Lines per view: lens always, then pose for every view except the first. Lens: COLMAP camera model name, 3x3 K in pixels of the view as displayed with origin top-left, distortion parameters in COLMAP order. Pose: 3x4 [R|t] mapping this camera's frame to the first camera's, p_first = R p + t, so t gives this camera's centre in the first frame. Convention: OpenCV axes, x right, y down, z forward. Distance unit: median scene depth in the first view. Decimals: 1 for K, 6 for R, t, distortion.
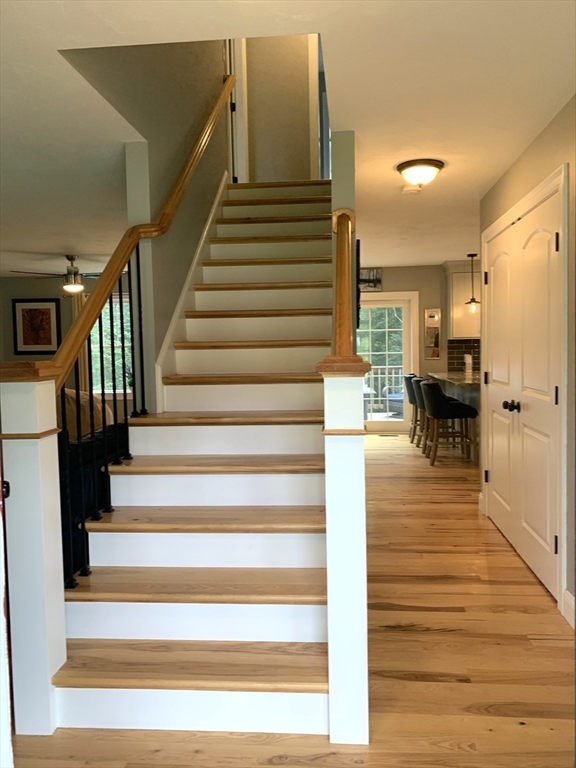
lens RADIAL K [[593.1, 0, 288.0], [0, 593.1, 384.0], [0, 0, 1]] dist [0.008726, -0.011532]
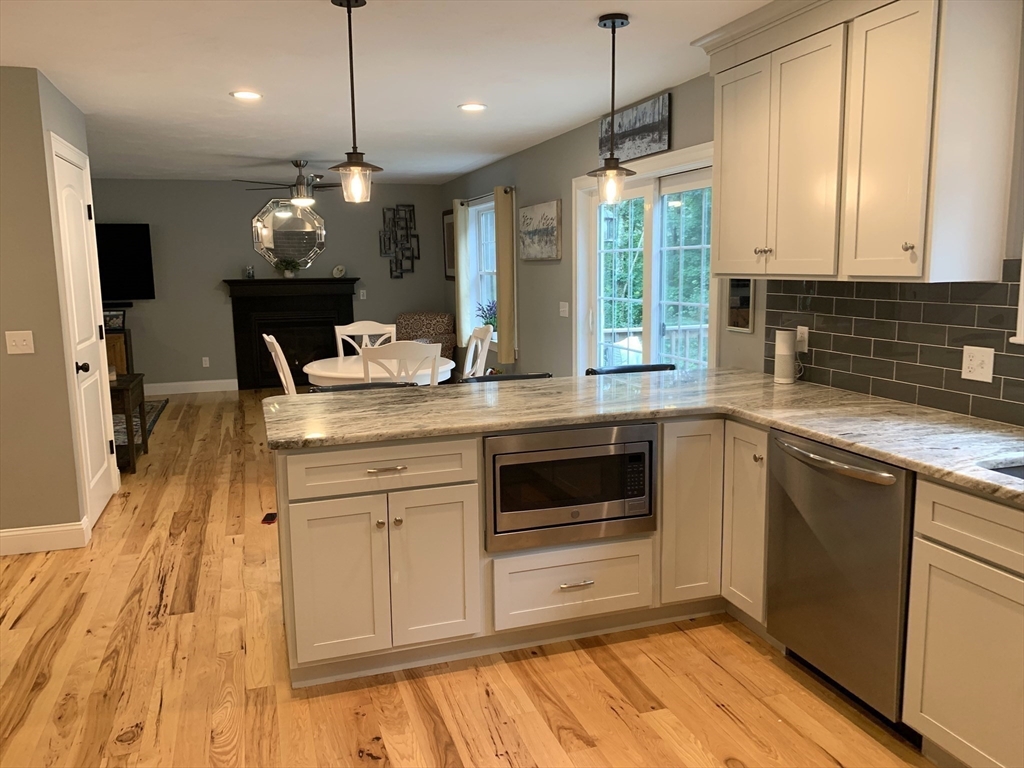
lens RADIAL K [[790.9, 0, 512.0], [0, 790.9, 384.0], [0, 0, 1]] dist [0.008726, -0.011532]
pose [[0.388474, 0.151363, -0.908943, 0.623308], [-0.056506, 0.988473, 0.140456, -0.069691], [0.919725, -0.003203, 0.392549, 0.694400]]
